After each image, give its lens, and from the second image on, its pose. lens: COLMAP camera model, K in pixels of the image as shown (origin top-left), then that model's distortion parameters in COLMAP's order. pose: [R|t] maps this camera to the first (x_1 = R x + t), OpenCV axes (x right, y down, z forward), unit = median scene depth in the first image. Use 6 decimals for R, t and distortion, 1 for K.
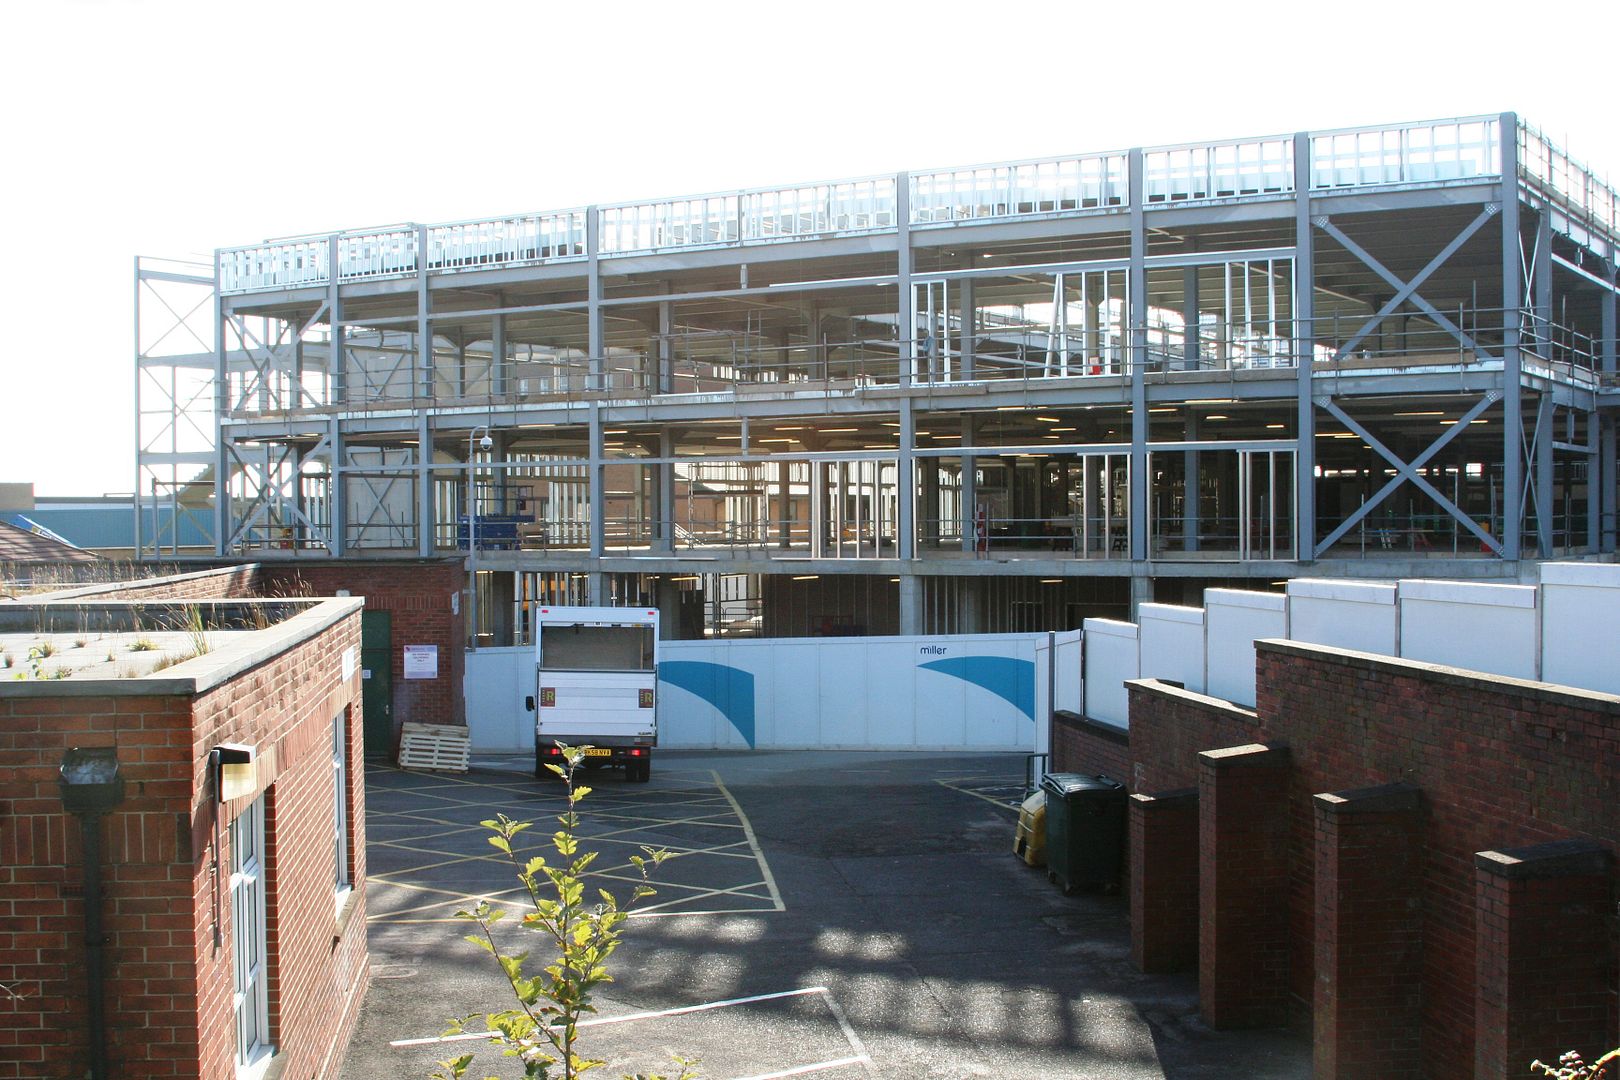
lens RADIAL K [[2124.6, 0, 780.5], [0, 2124.6, 549.3], [0, 0, 1]] dist [-0.164888, 0.064014]
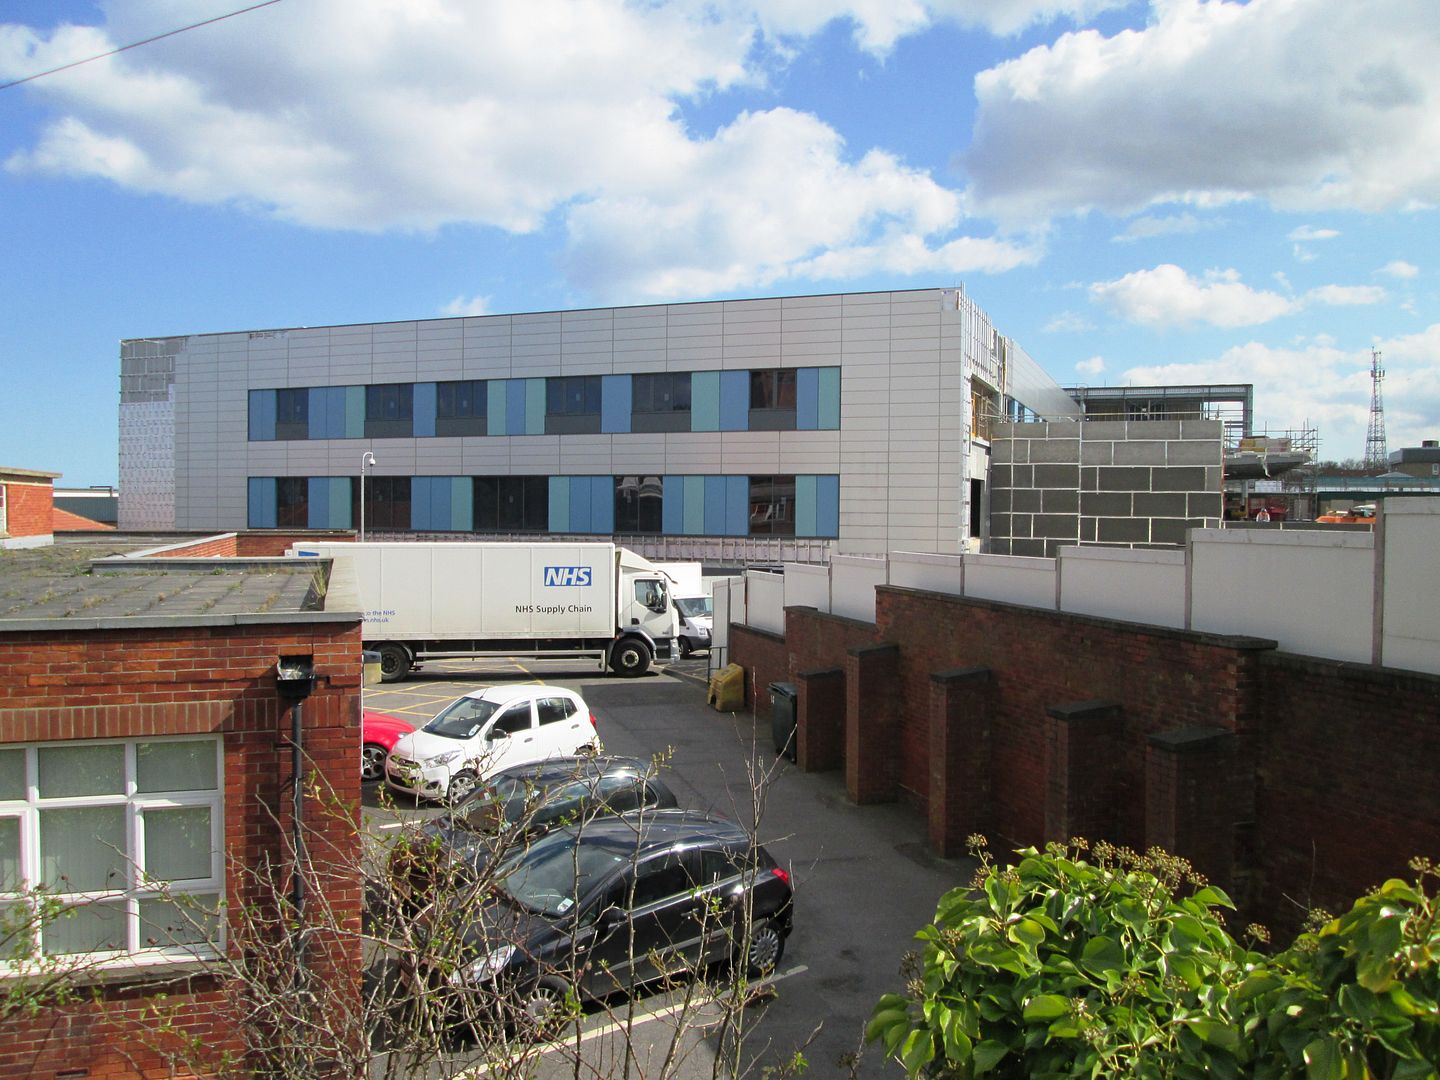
lens RADIAL K [[1205.5, 0, 720.0], [0, 1205.5, 540.0], [0, 0, 1]] dist [-0.046346, -0.003890]
pose [[0.983886, 0.010556, 0.178485, -0.034679], [-0.012459, 0.999877, 0.009545, -0.001265], [-0.178362, -0.011615, 0.983896, 0.007997]]
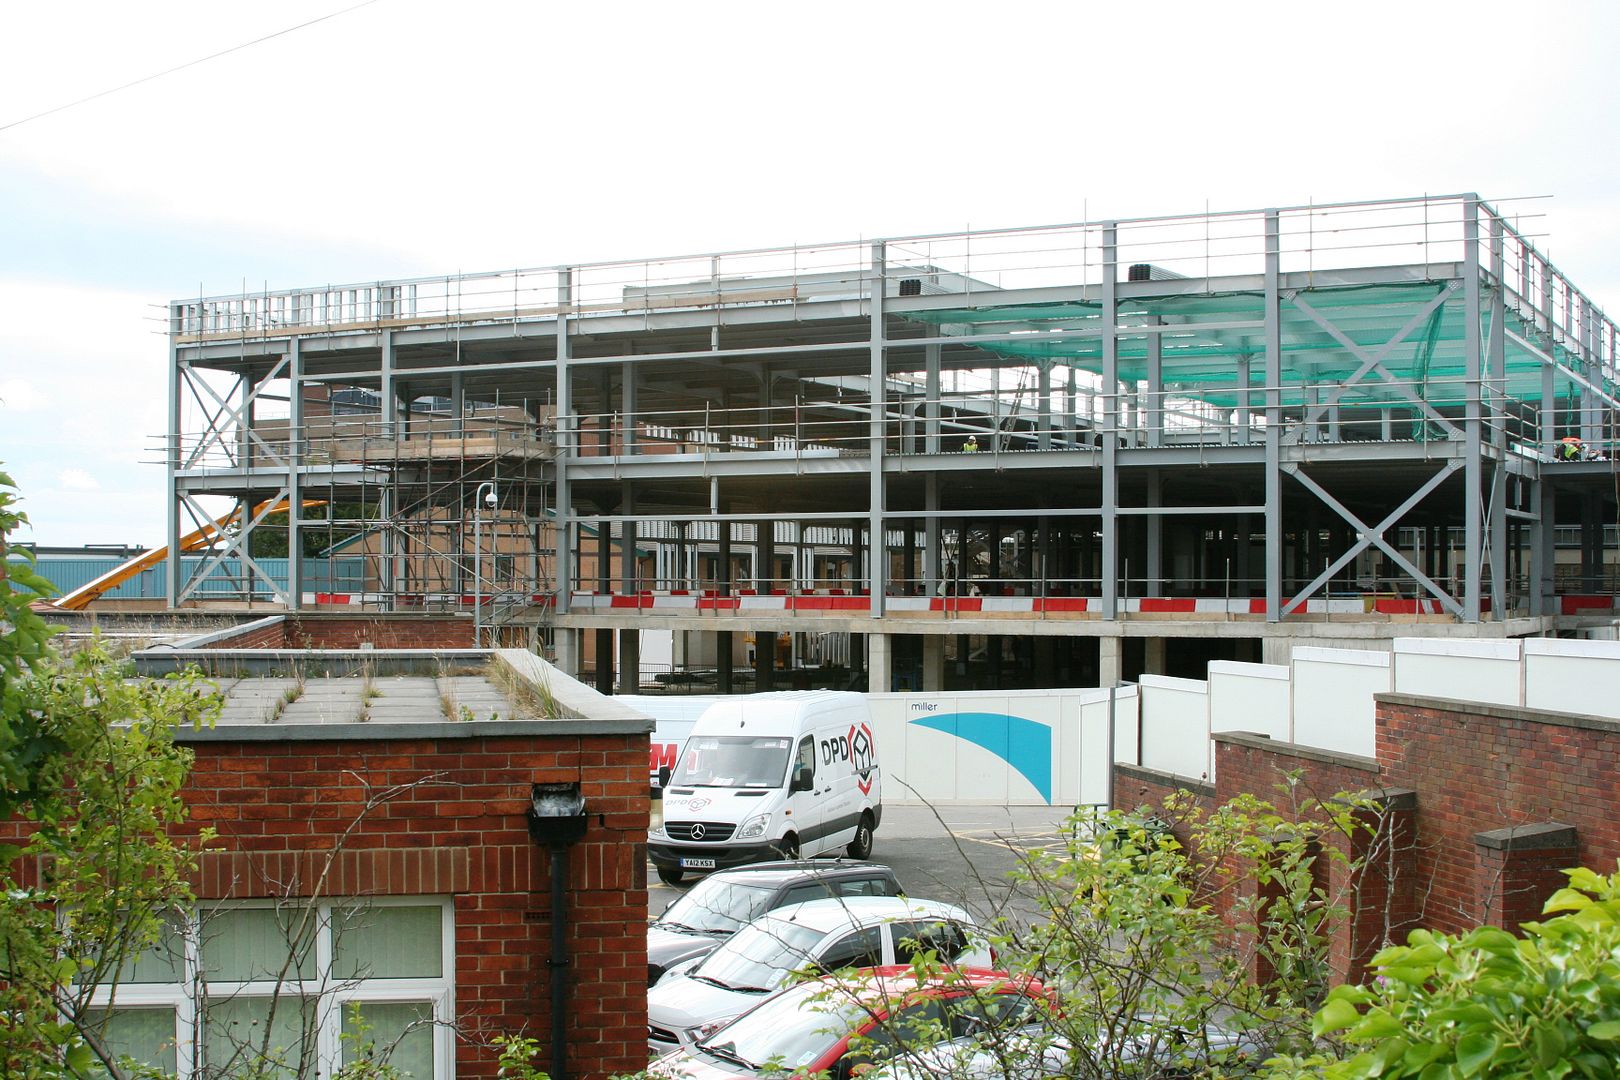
lens RADIAL K [[2121.2, 0, 807.9], [0, 2121.2, 526.5], [0, 0, 1]] dist [-0.170299, 0.099607]
pose [[0.997840, 0.010704, 0.064816, -0.053847], [-0.008205, 0.999217, -0.038694, 0.000656], [-0.065180, 0.038078, 0.997147, -0.020821]]
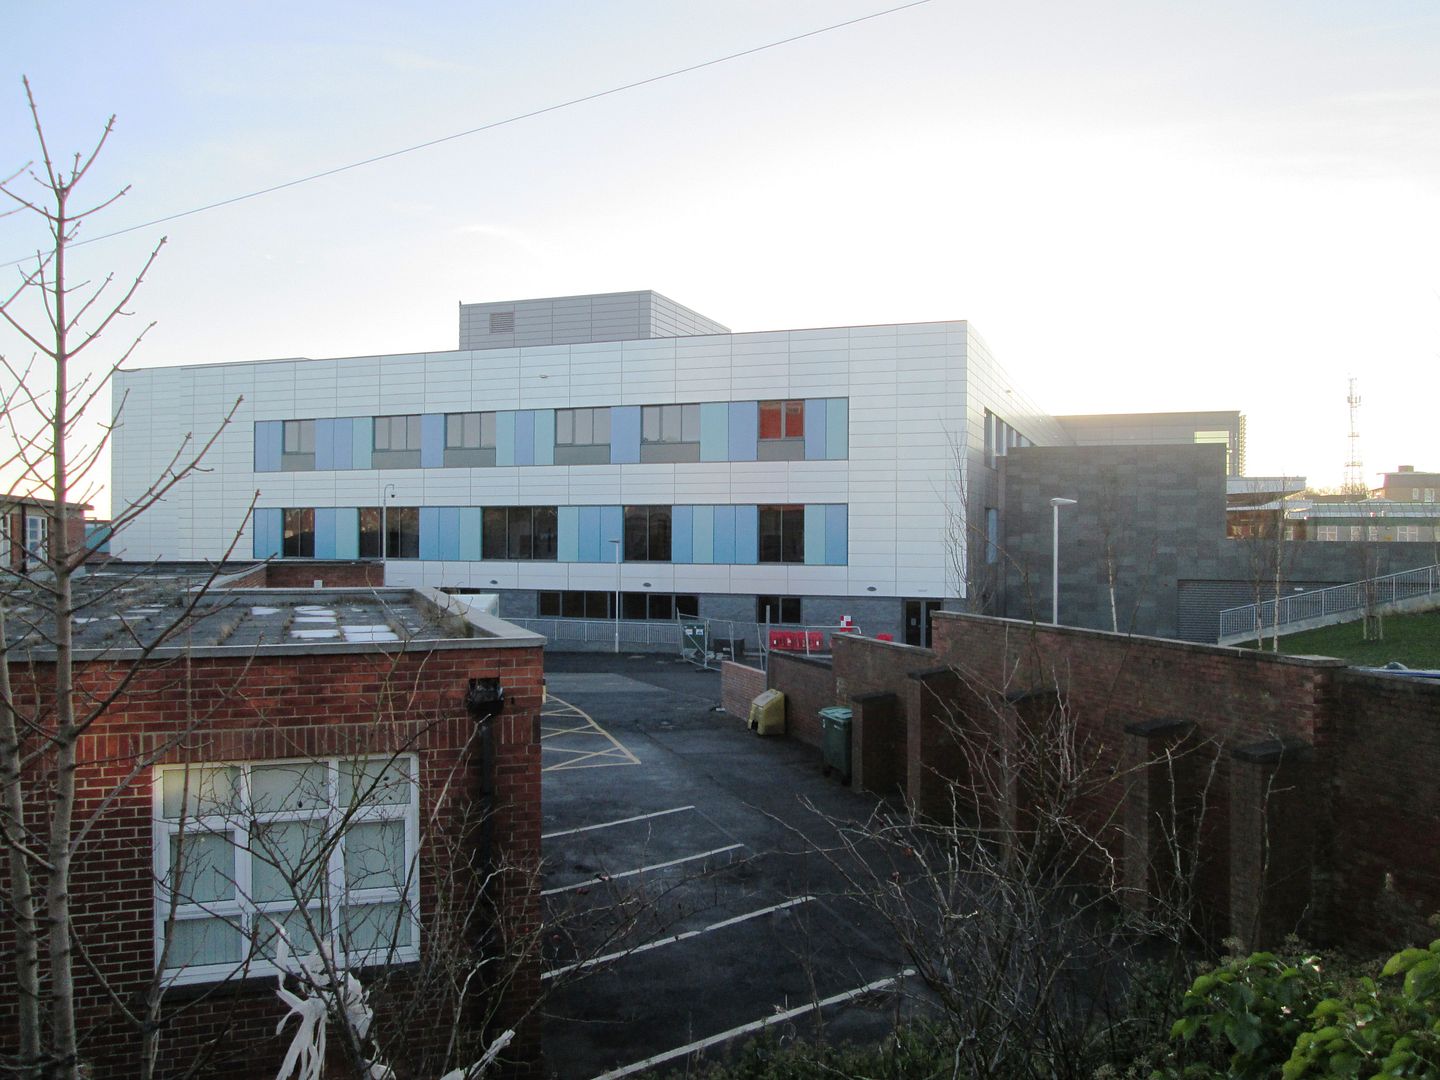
lens RADIAL K [[1205.5, 0, 720.0], [0, 1205.5, 540.0], [0, 0, 1]] dist [-0.046346, -0.003890]
pose [[0.981176, 0.009964, 0.192861, -0.065603], [-0.007400, 0.999874, -0.014010, -0.001469], [-0.192976, 0.012319, 0.981126, -0.003588]]
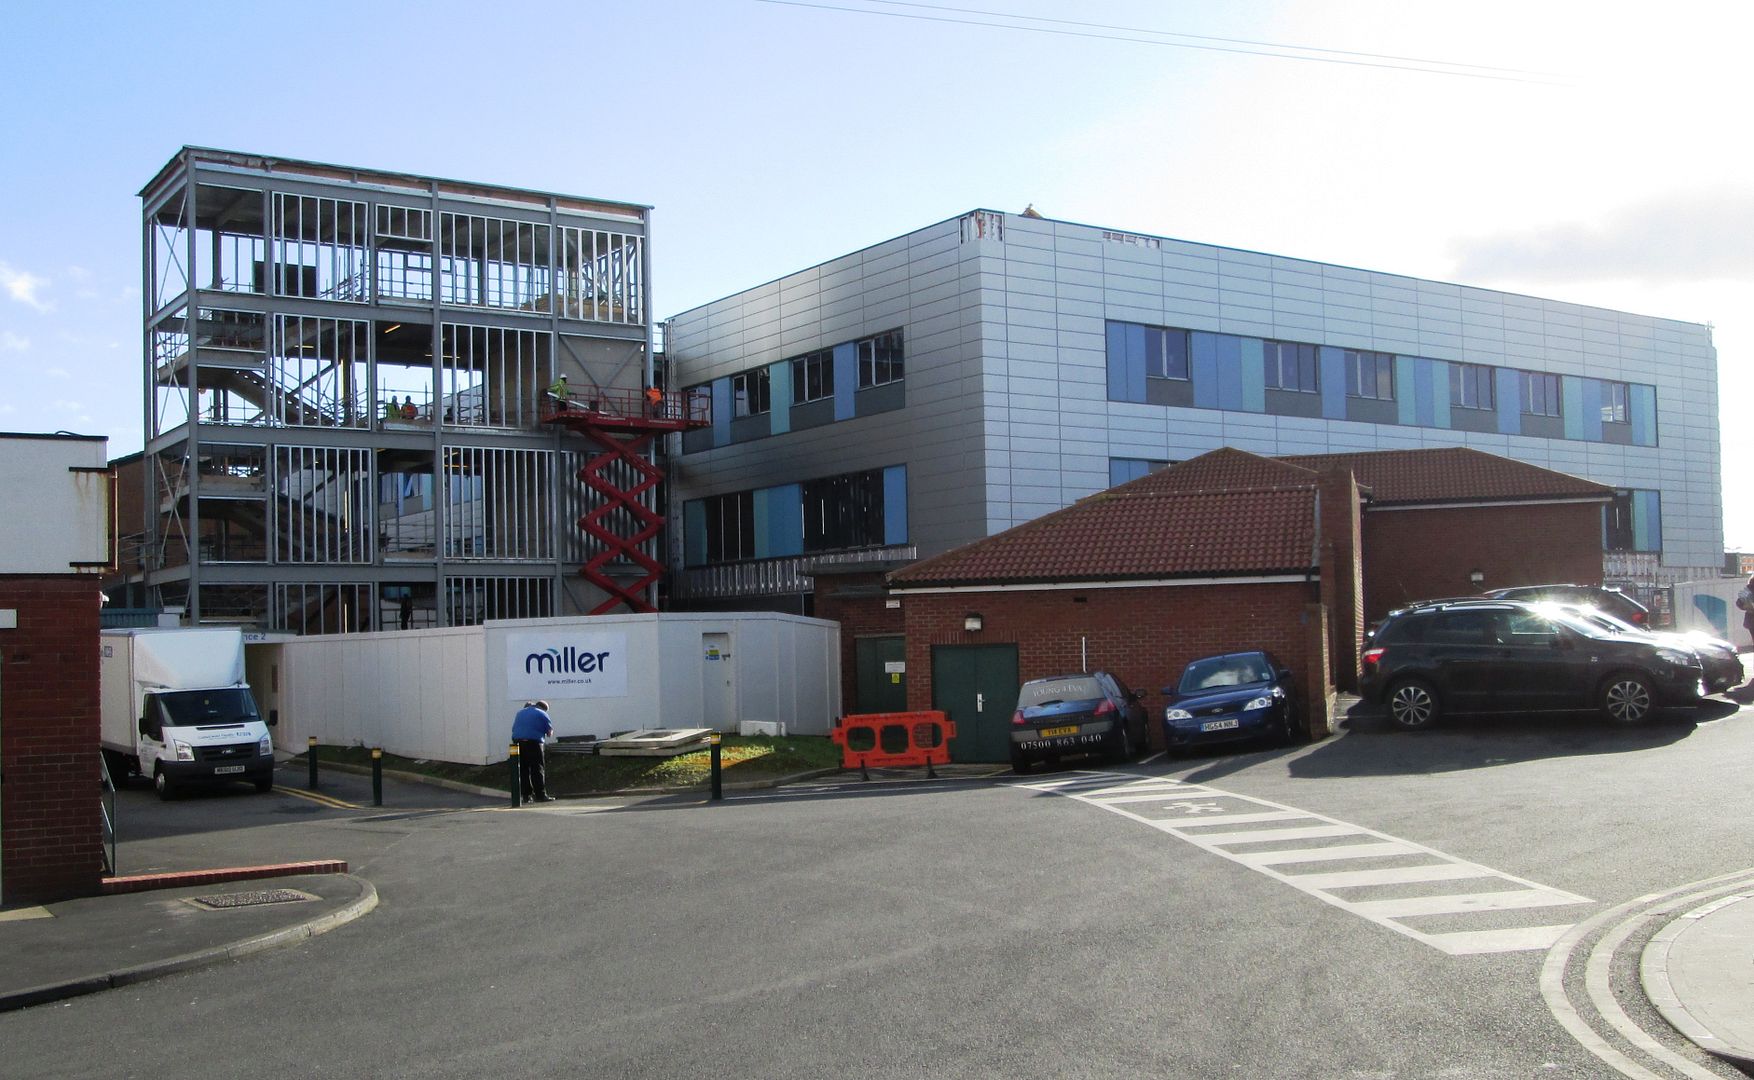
lens RADIAL K [[1792.9, 0, 834.2], [0, 1792.9, 617.0], [0, 0, 1]] dist [-0.040076, -0.021057]
pose [[0.400579, -0.044188, 0.915196, -1.842960], [-0.030022, 0.997667, 0.061310, -0.012276], [-0.915770, -0.052036, 0.398318, 1.265970]]
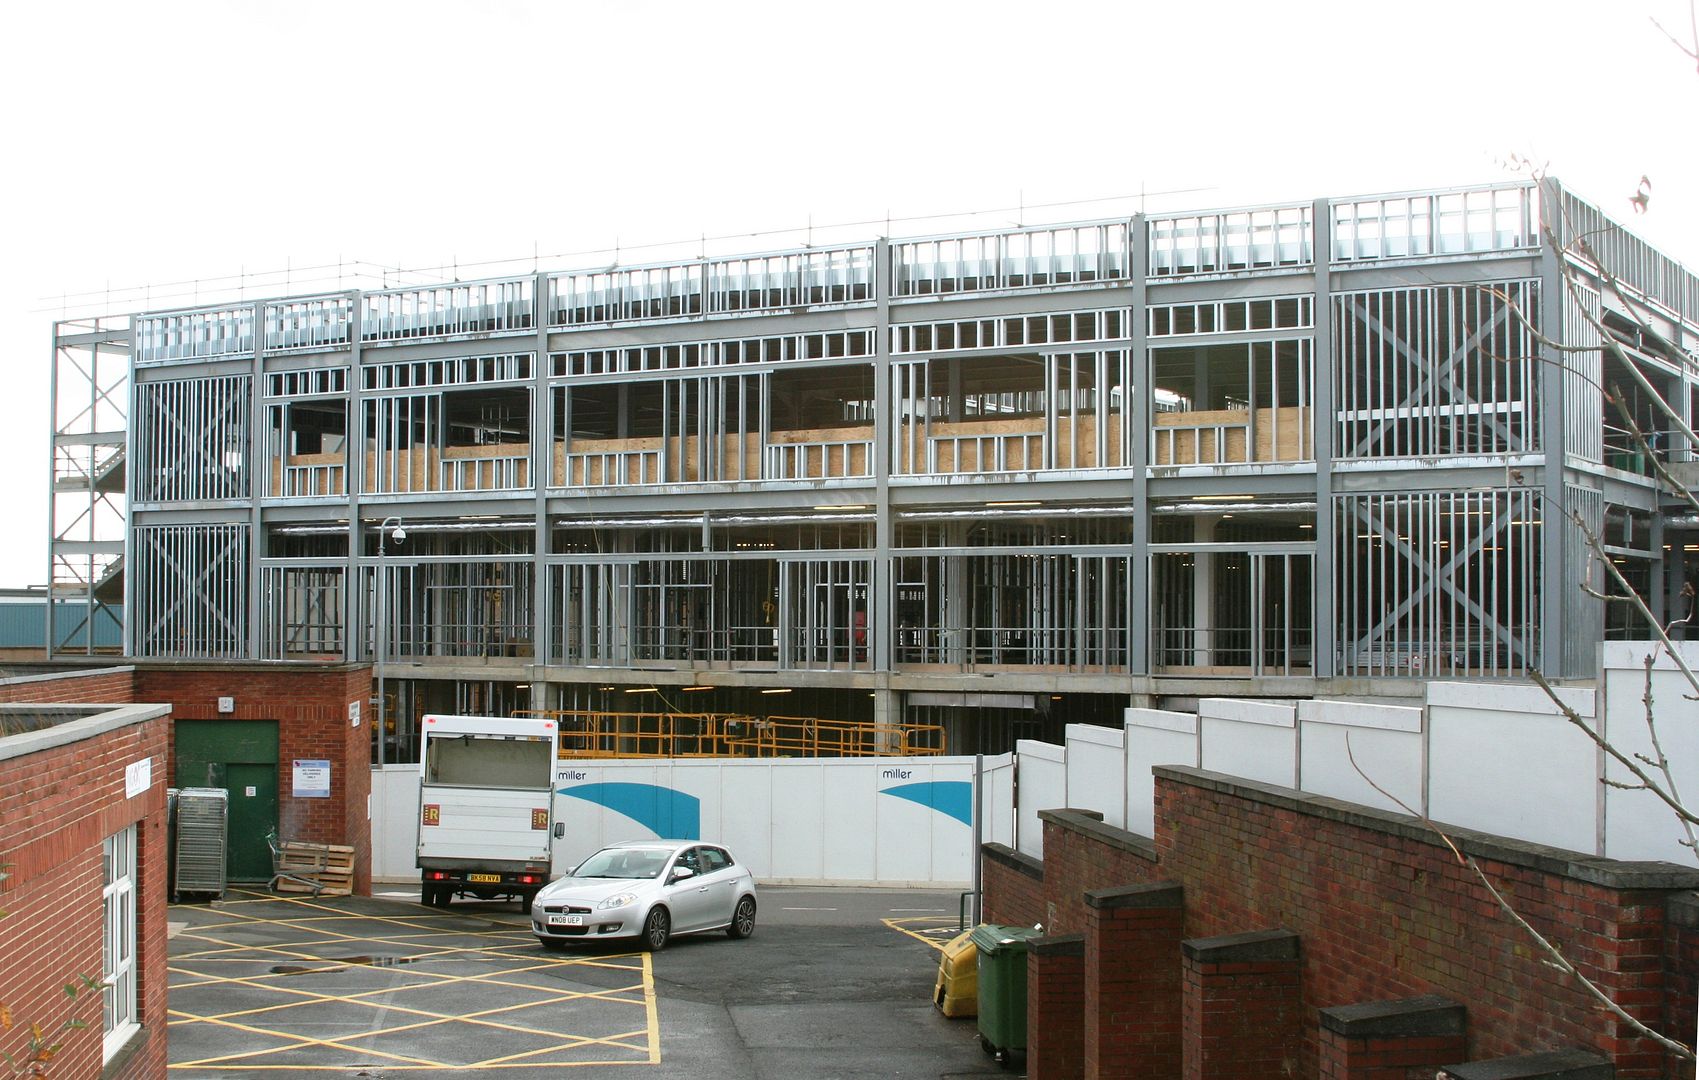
lens RADIAL K [[2381.3, 0, 766.9], [0, 2381.3, 536.2], [0, 0, 1]] dist [-0.152362, -0.032201]
pose [[0.999851, 0.011794, -0.012640, 0.029402], [-0.012431, 0.998592, -0.051568, -0.000091], [0.012014, 0.051717, 0.998589, -0.002841]]
